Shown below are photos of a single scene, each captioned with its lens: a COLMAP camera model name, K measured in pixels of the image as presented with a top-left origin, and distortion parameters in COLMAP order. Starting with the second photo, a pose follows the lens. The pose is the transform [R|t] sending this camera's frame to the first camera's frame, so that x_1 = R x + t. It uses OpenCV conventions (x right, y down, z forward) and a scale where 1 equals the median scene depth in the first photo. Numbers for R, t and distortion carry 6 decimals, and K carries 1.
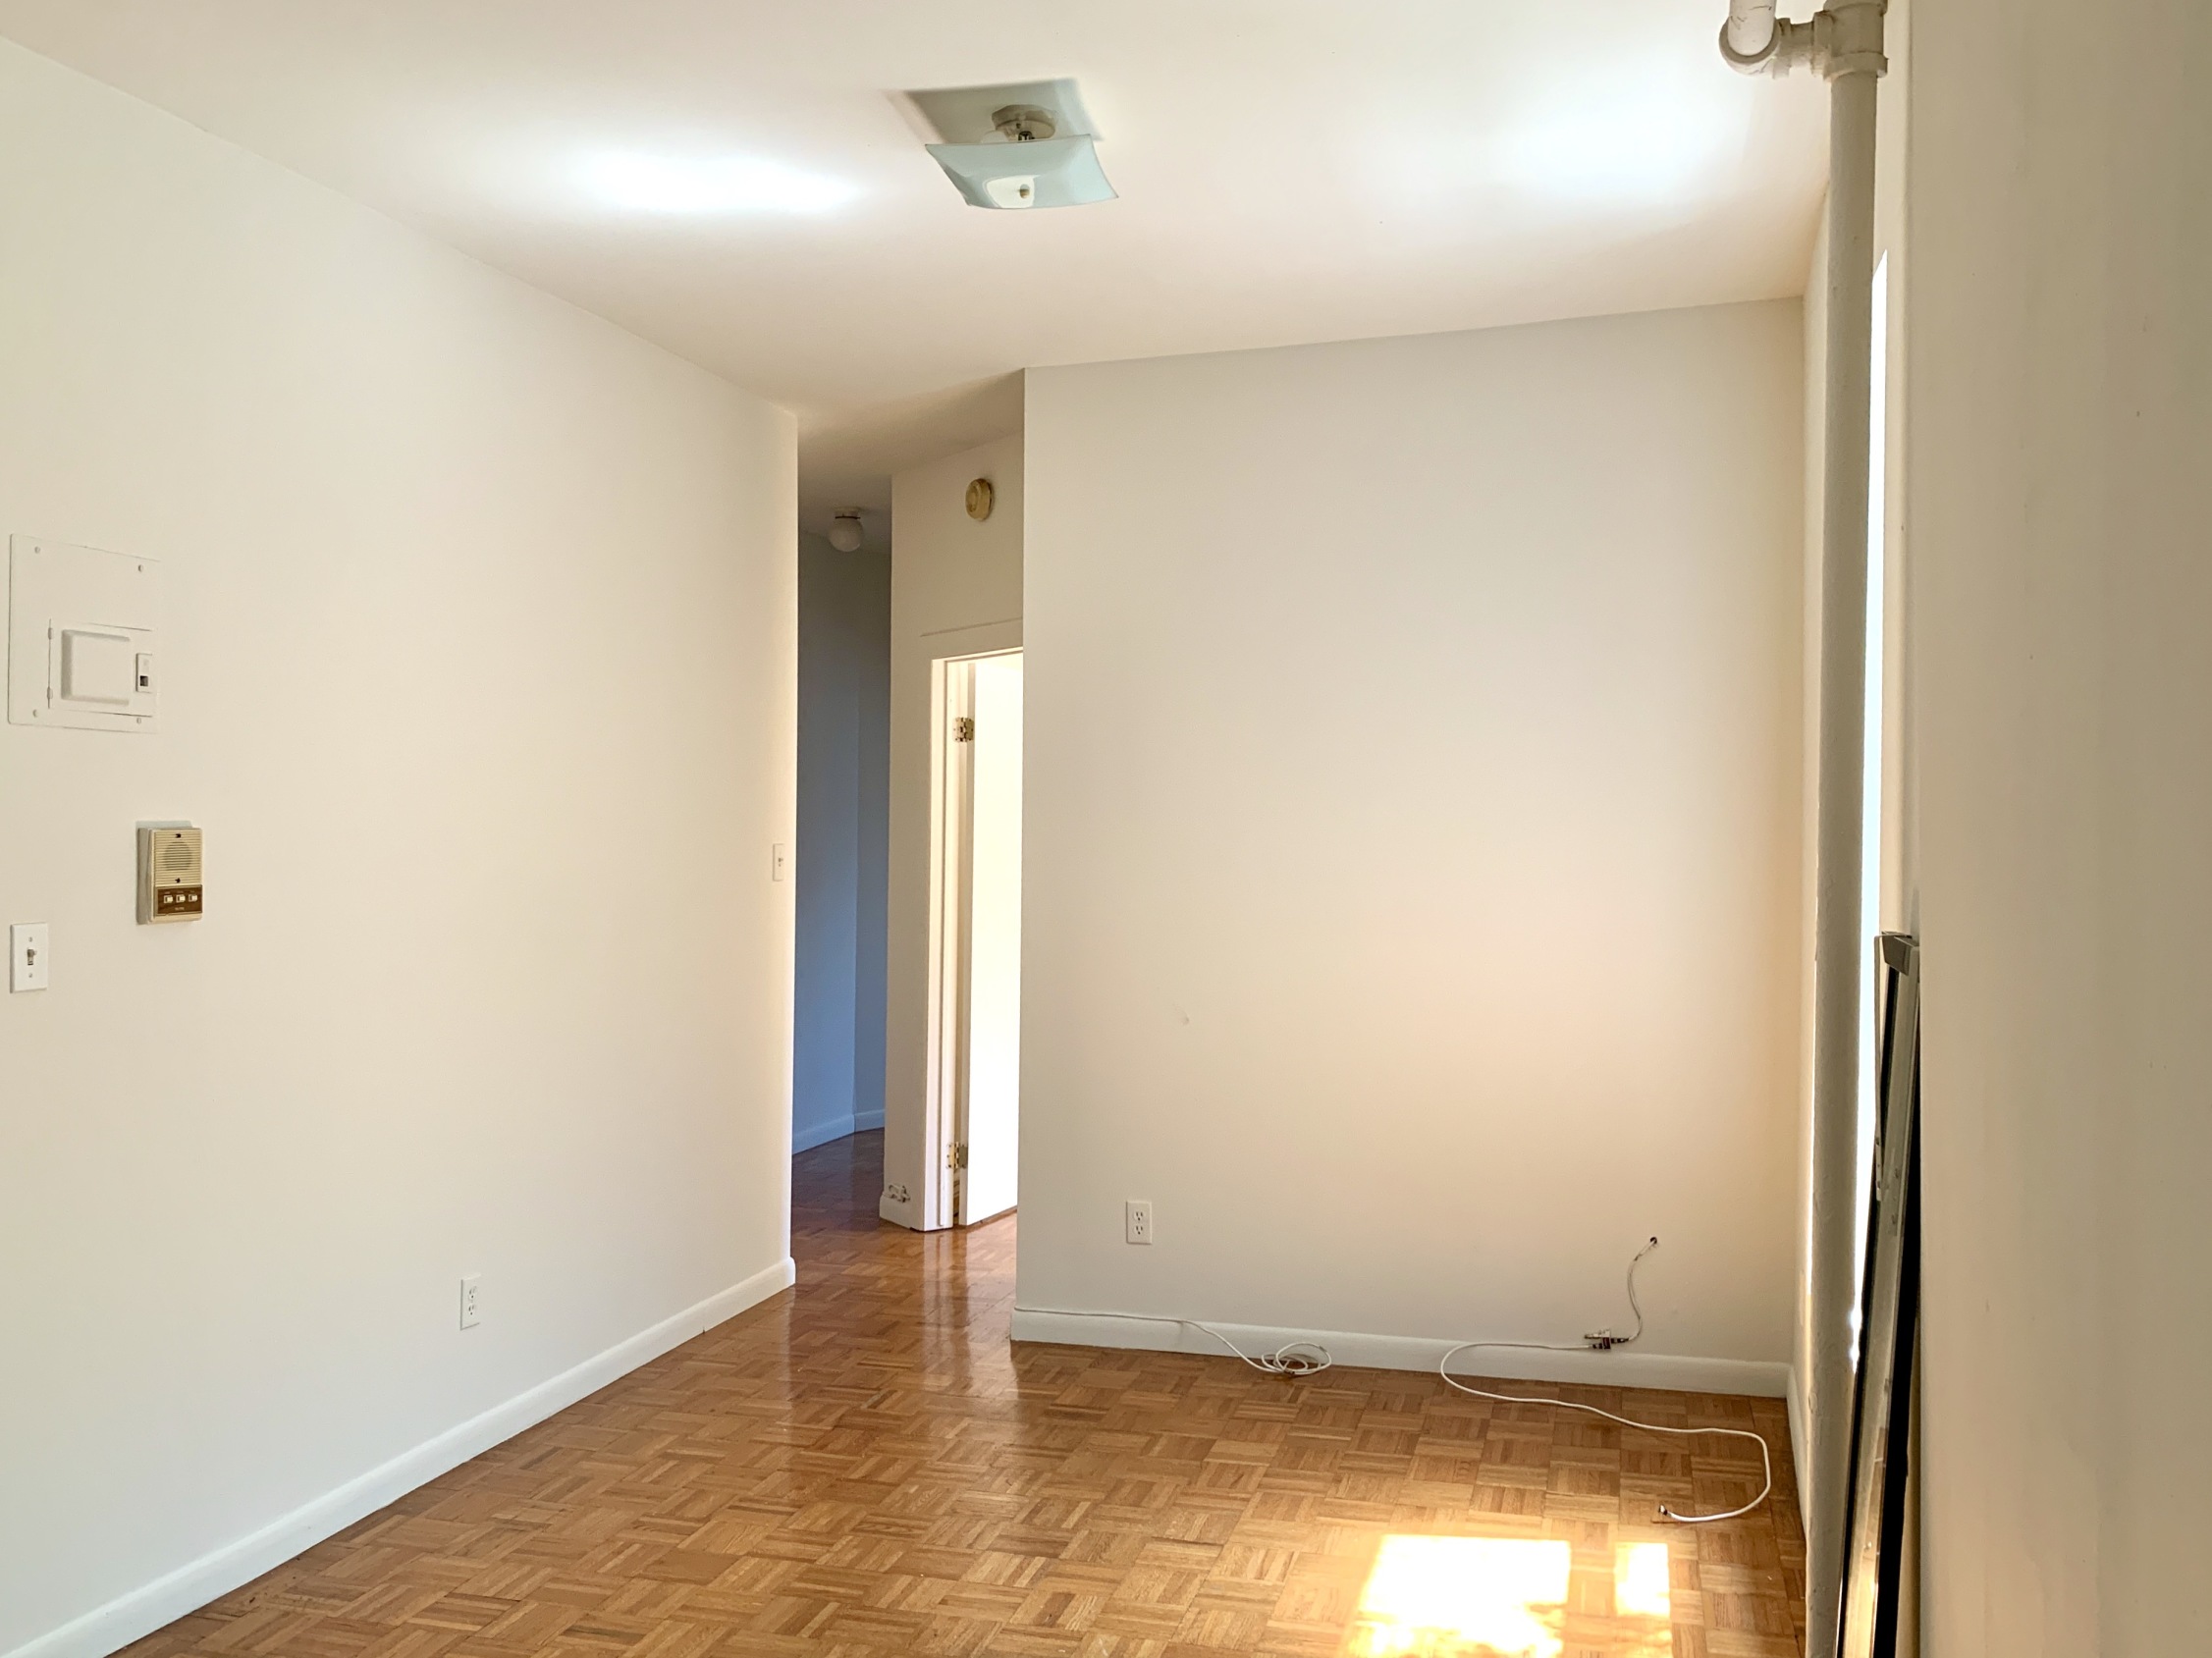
lens RADIAL K [[1819.9, 0, 1102.1], [0, 1819.9, 812.4], [0, 0, 1]] dist [0.016509, -0.025053]
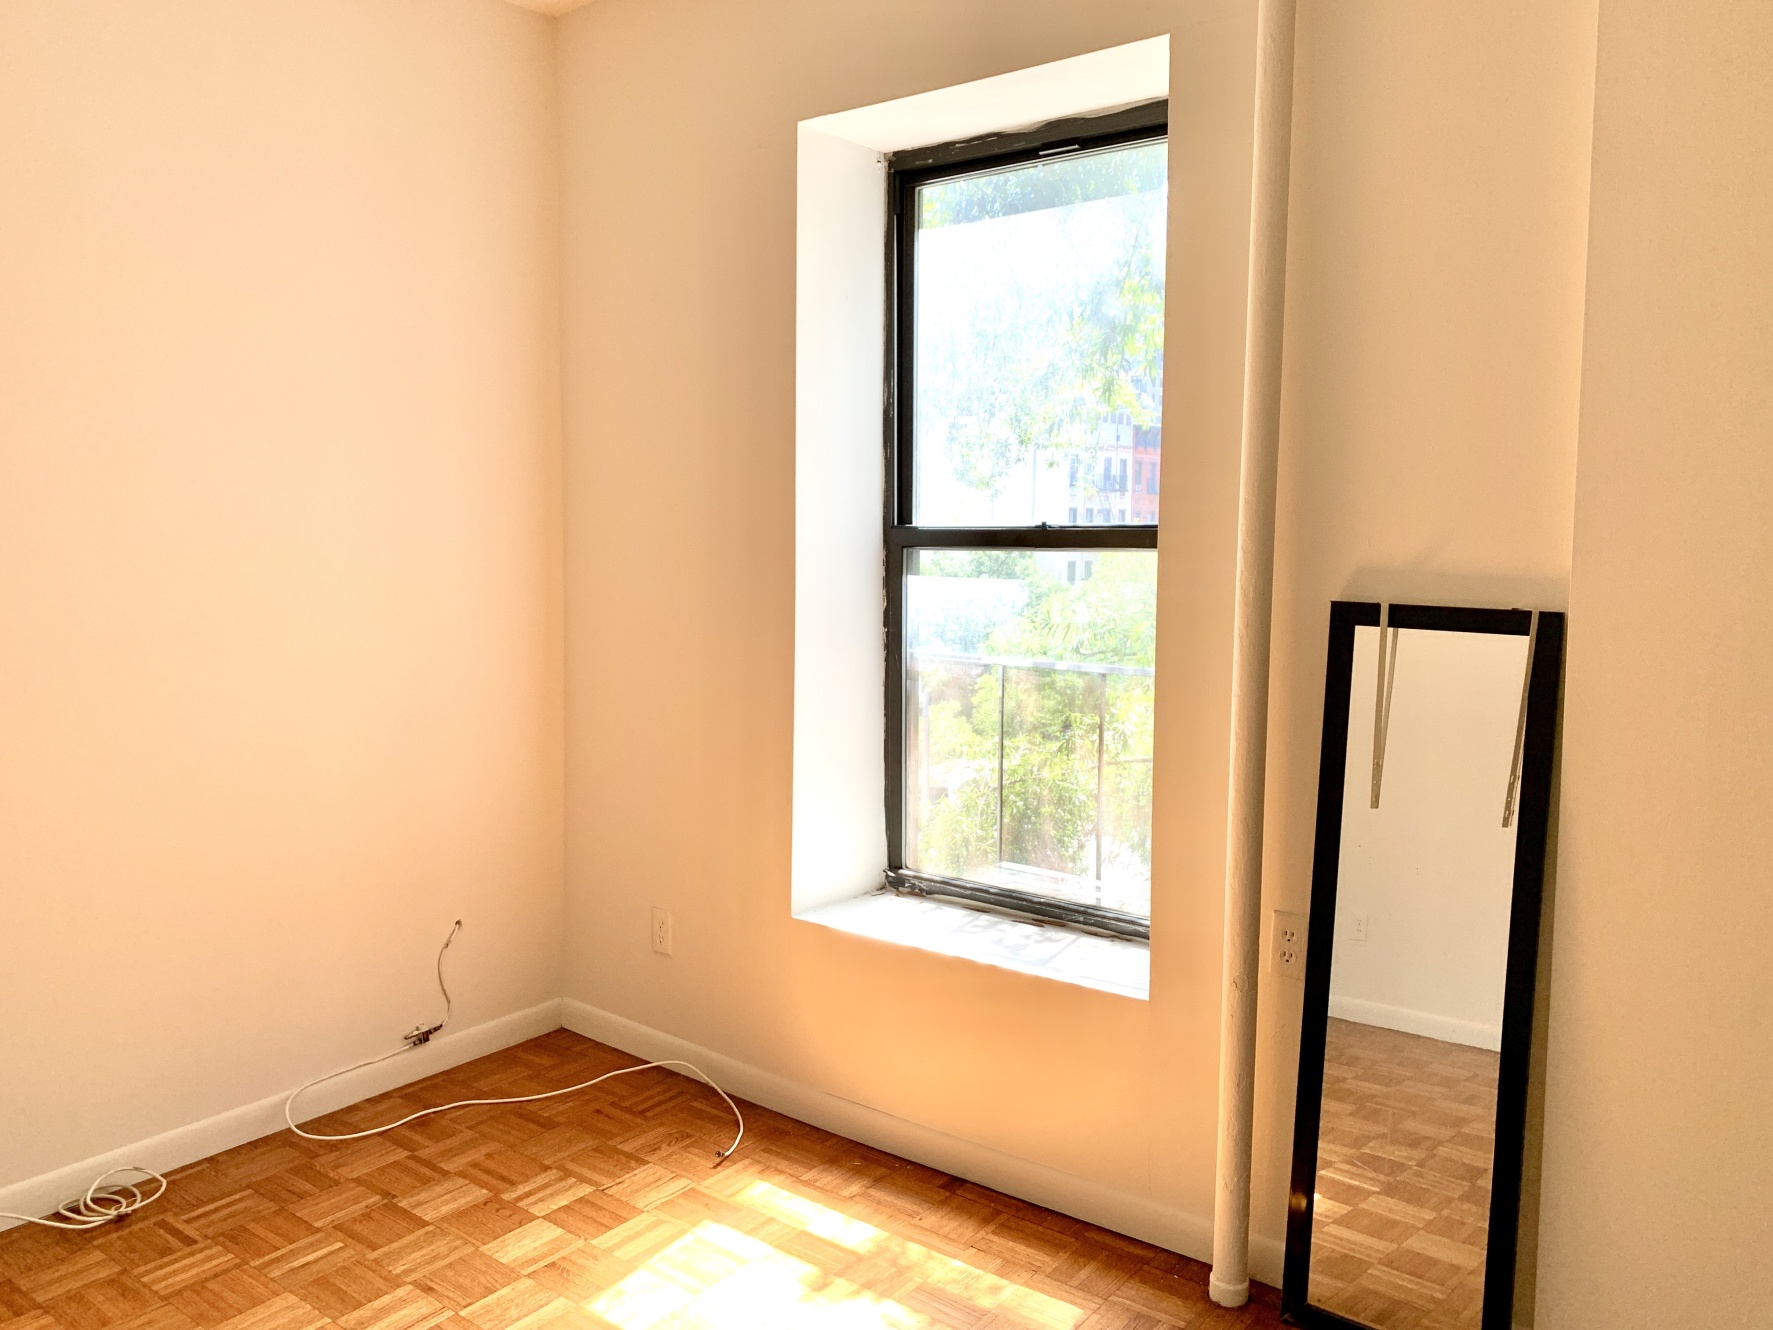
lens RADIAL K [[1349.9, 0, 889.4], [0, 1349.9, 674.1], [0, 0, 1]] dist [0.039513, -0.053978]
pose [[0.360006, -0.090389, 0.928561, -0.354174], [-0.020635, 0.994281, 0.104787, 0.014906], [-0.932722, -0.056885, 0.356082, 0.603781]]
